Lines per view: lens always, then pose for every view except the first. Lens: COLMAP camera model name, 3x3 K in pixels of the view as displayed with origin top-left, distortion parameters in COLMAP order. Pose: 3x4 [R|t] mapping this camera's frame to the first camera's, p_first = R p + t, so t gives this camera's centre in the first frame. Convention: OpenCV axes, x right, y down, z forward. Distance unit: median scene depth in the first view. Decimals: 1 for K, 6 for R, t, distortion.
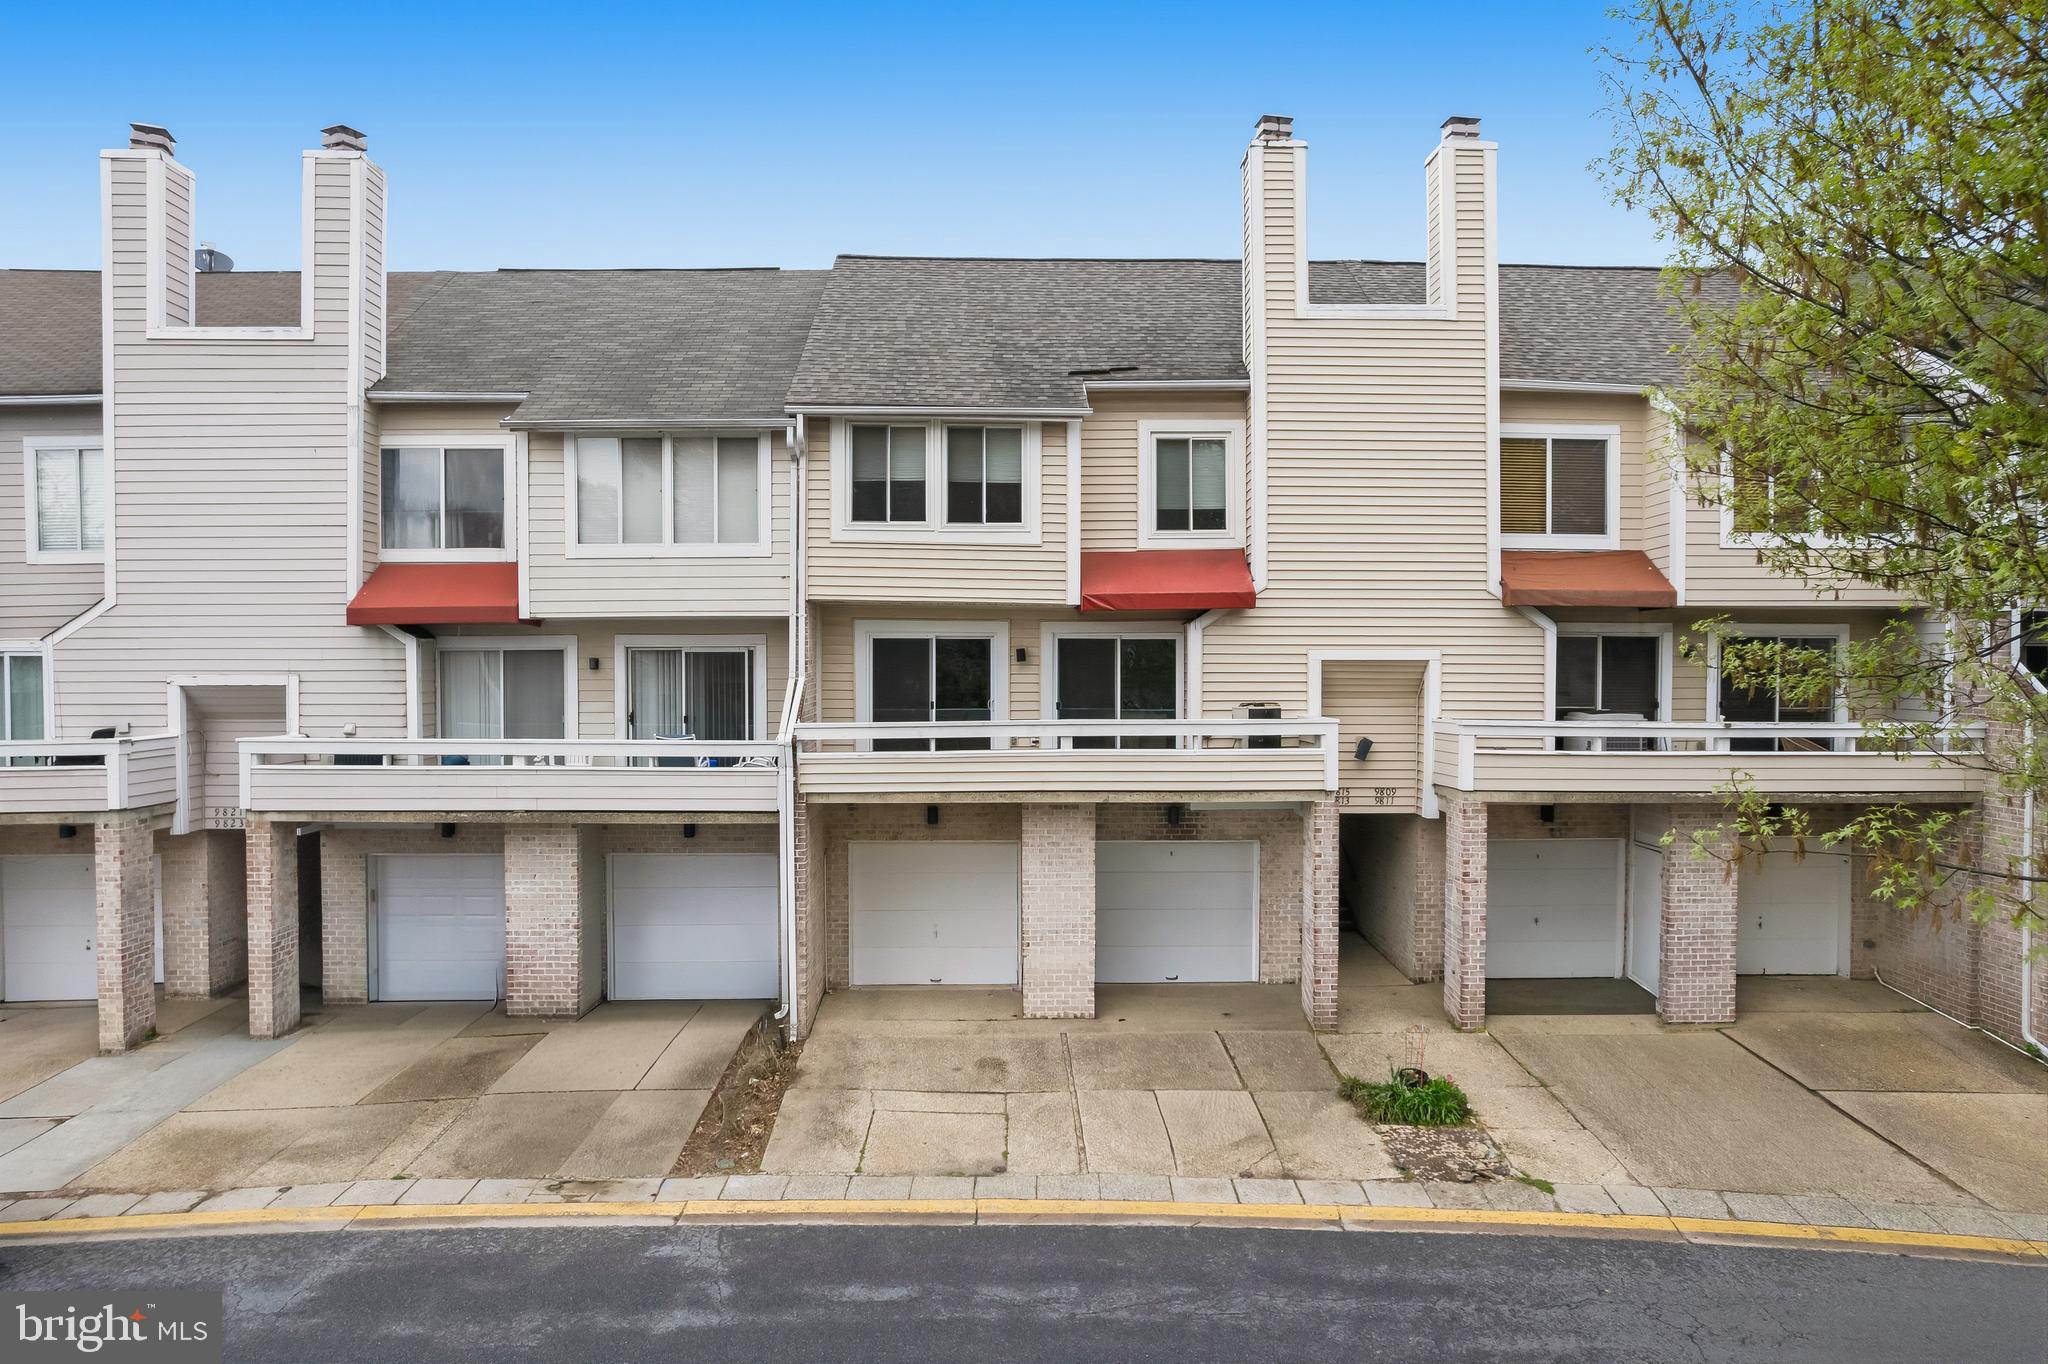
lens RADIAL K [[1328.0, 0, 1021.3], [0, 1328.0, 693.6], [0, 0, 1]] dist [-0.050822, 0.021499]
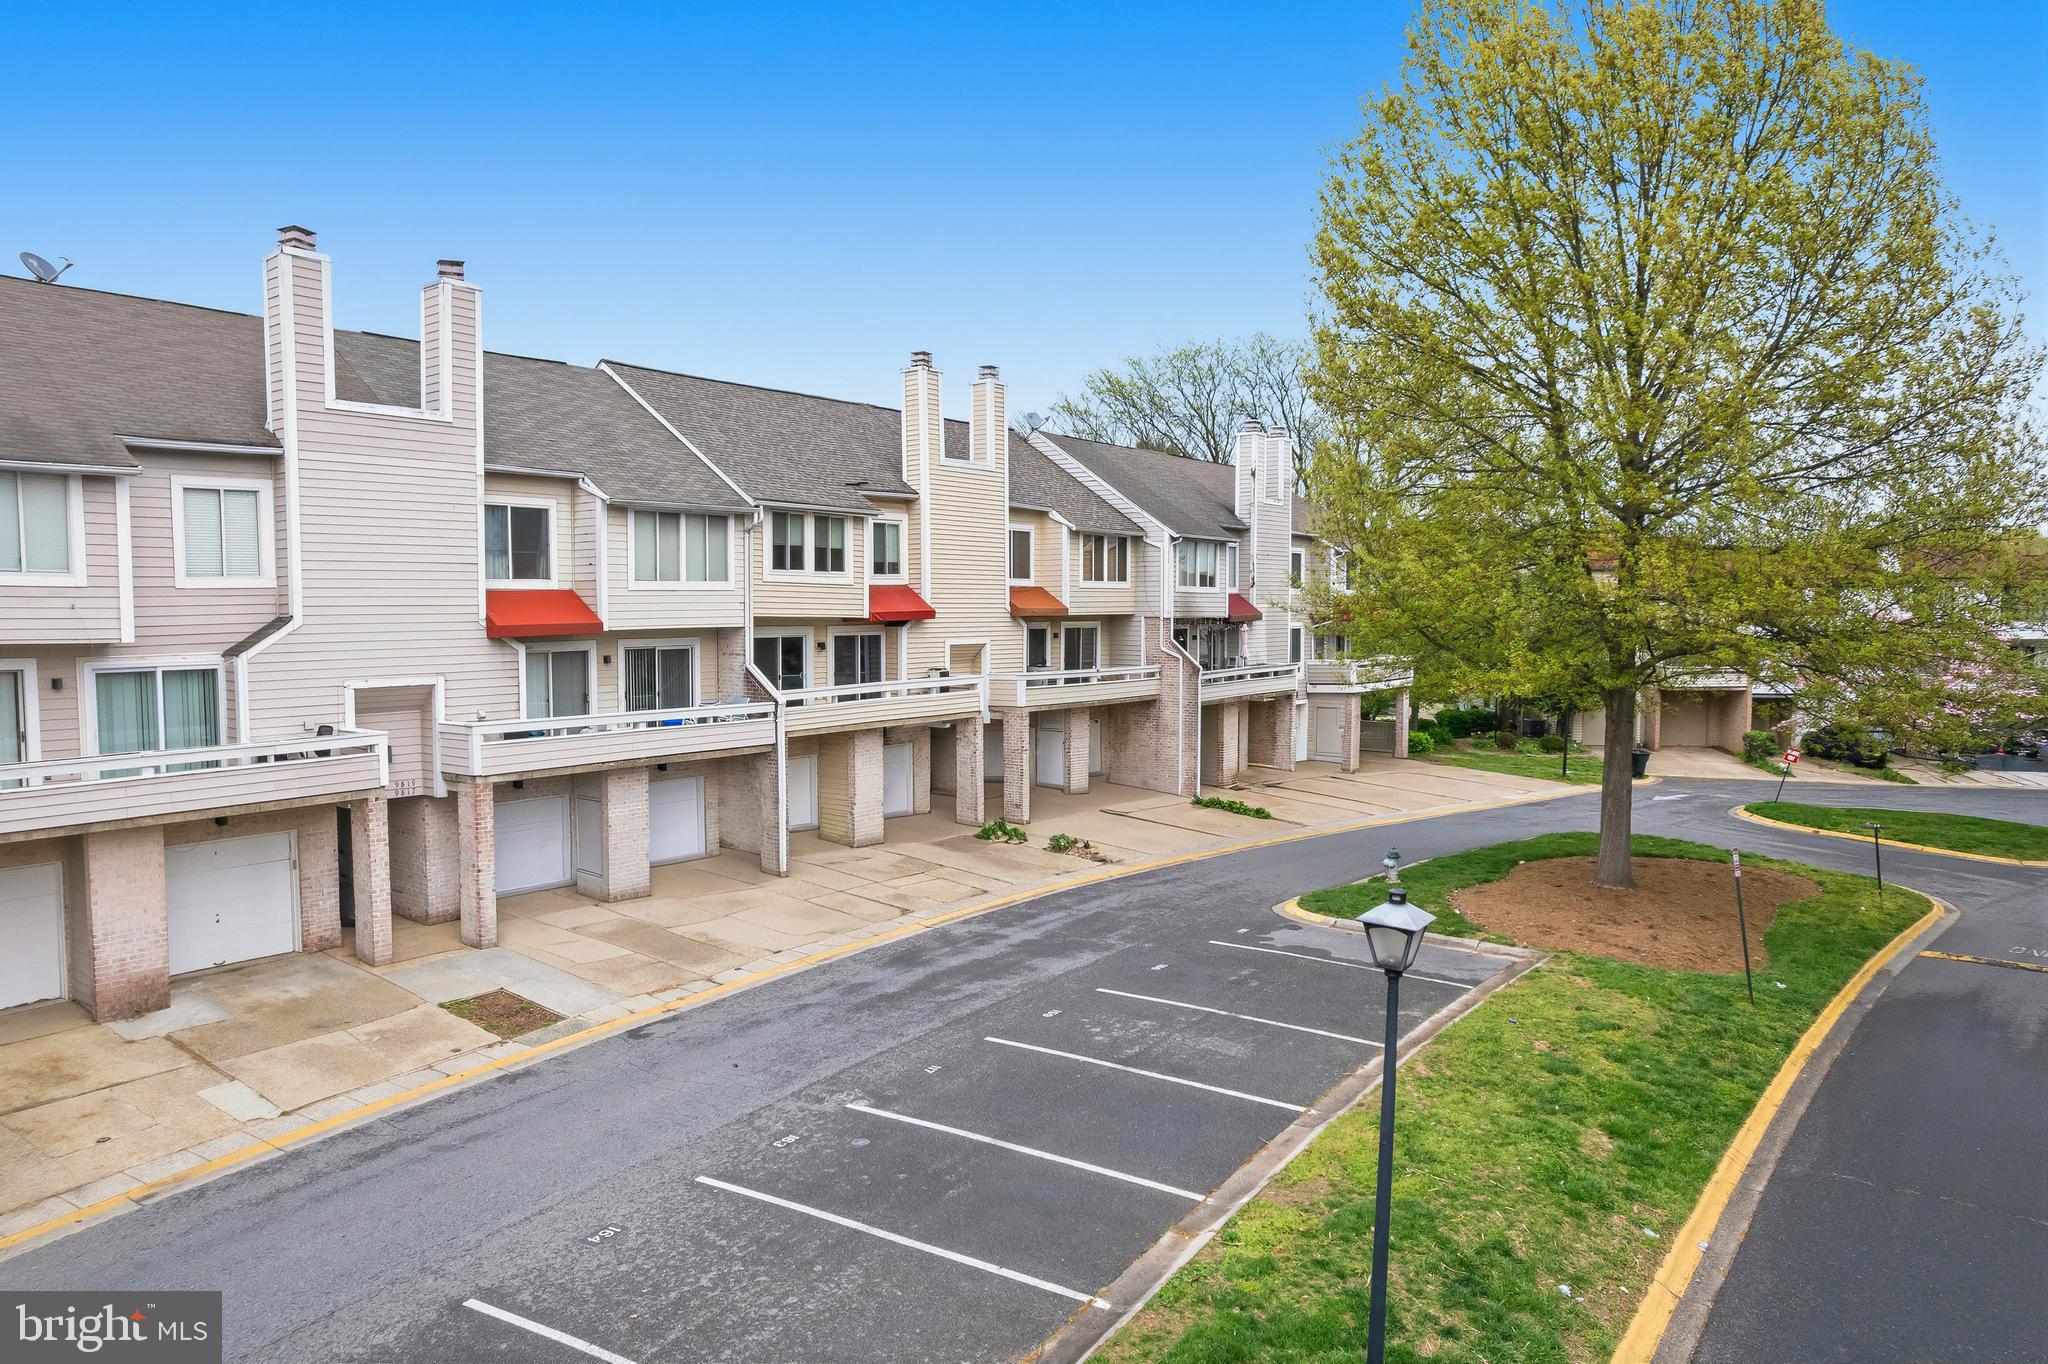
lens RADIAL K [[1328.0, 0, 1022.3], [0, 1328.0, 670.6], [0, 0, 1]] dist [-0.050822, 0.021499]
pose [[0.631224, -0.040443, 0.774545, -1.211681], [0.046682, 0.998810, 0.014109, -0.011633], [-0.774194, 0.027251, 0.632361, -0.285597]]
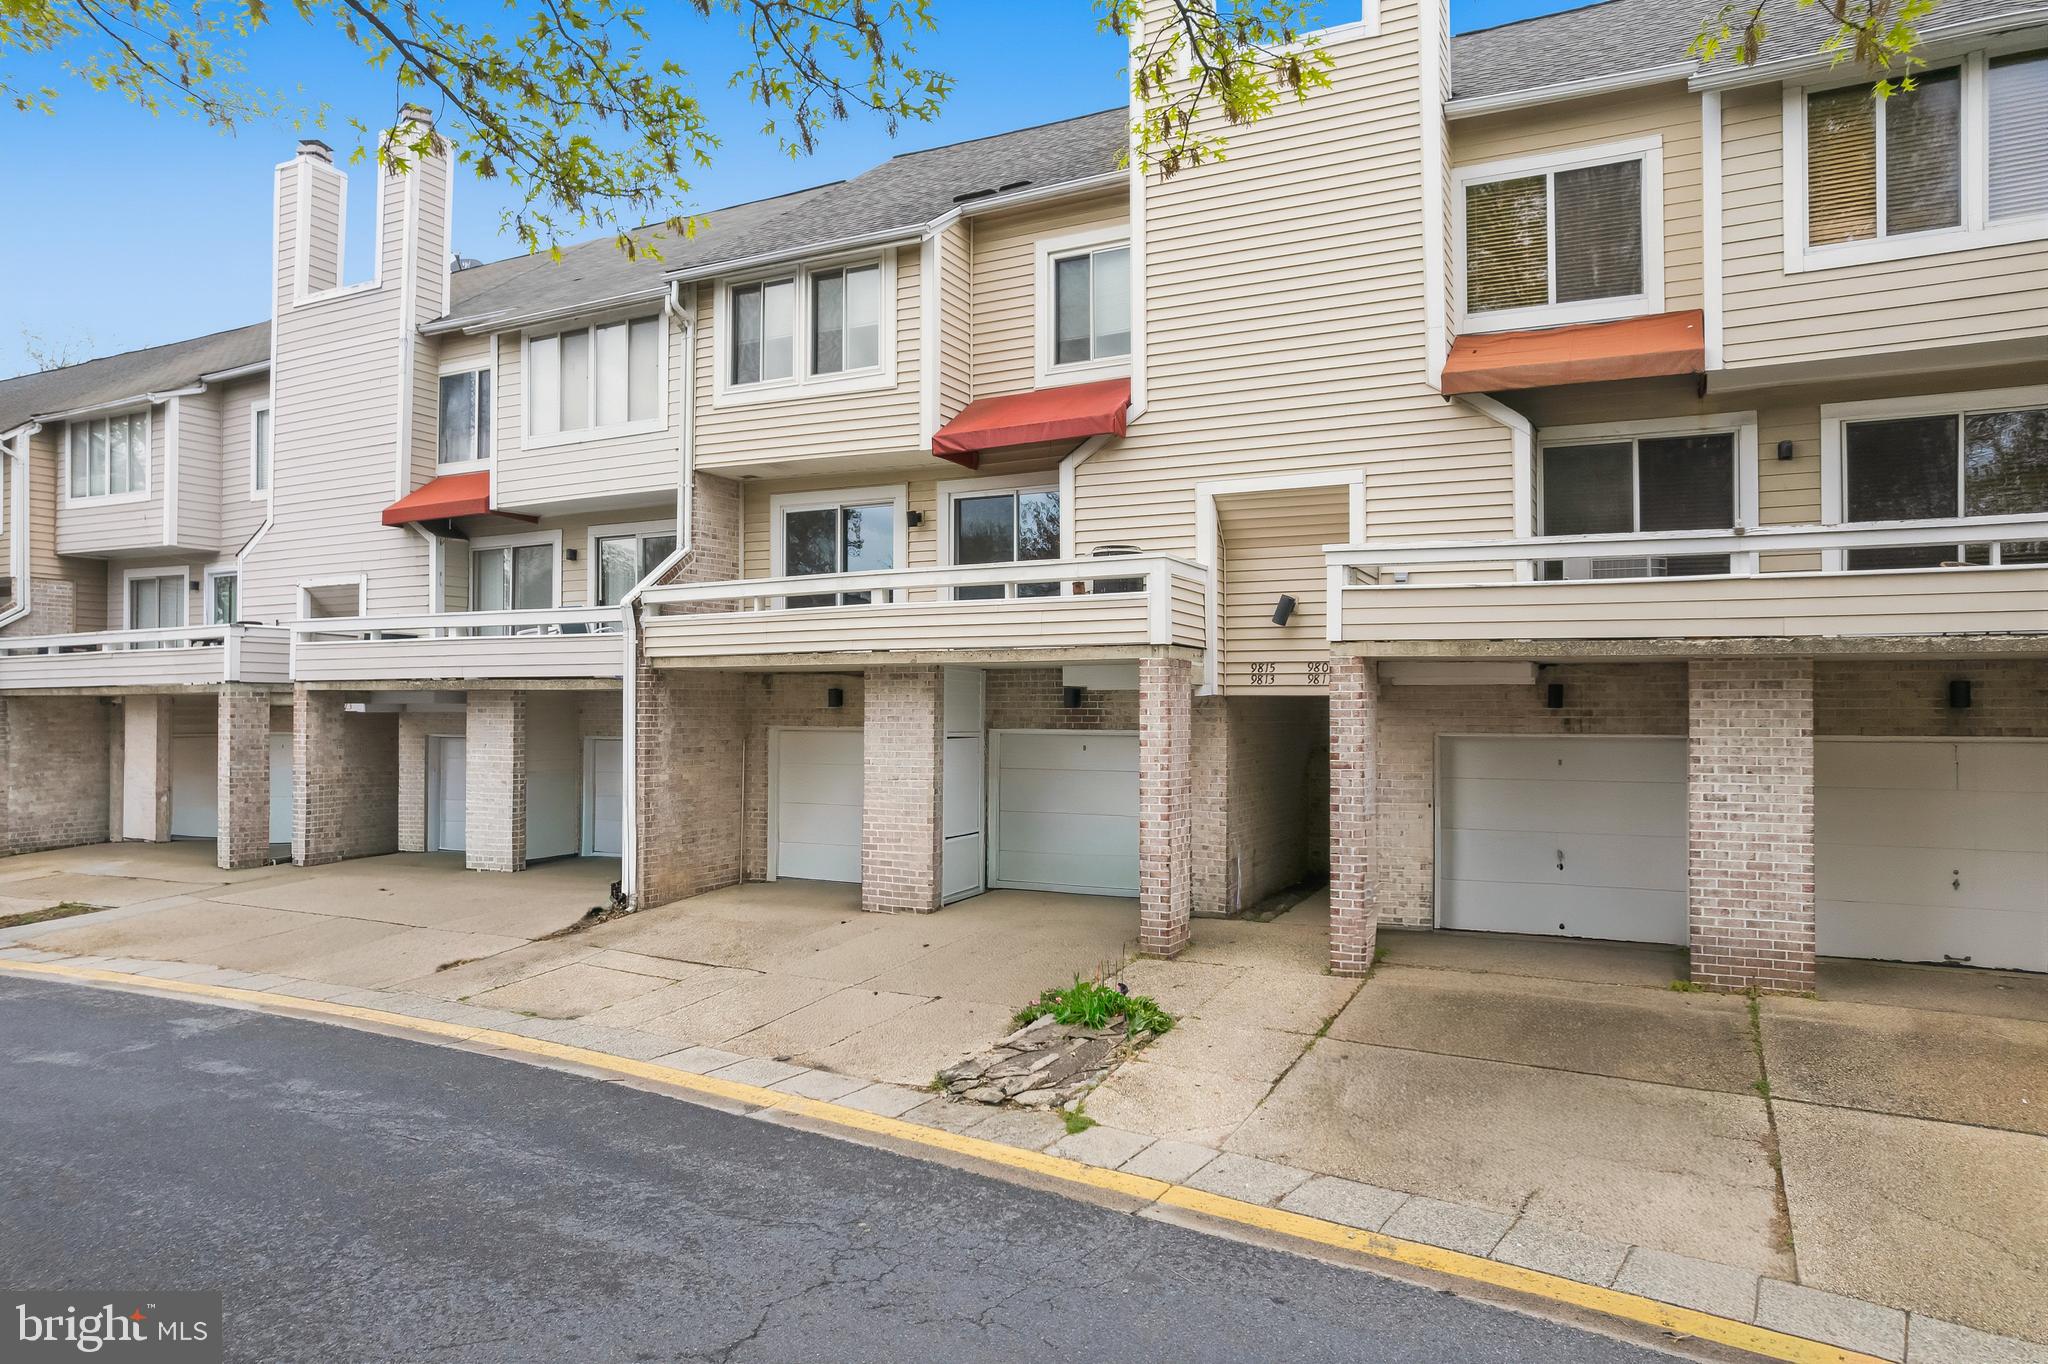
lens RADIAL K [[1328.0, 0, 1037.9], [0, 1328.0, 689.5], [0, 0, 1]] dist [-0.050822, 0.021499]
pose [[0.876972, -0.007644, -0.480480, 0.530286], [-0.015101, 0.998941, -0.043454, 0.130519], [0.480303, 0.045364, 0.875928, 0.270519]]
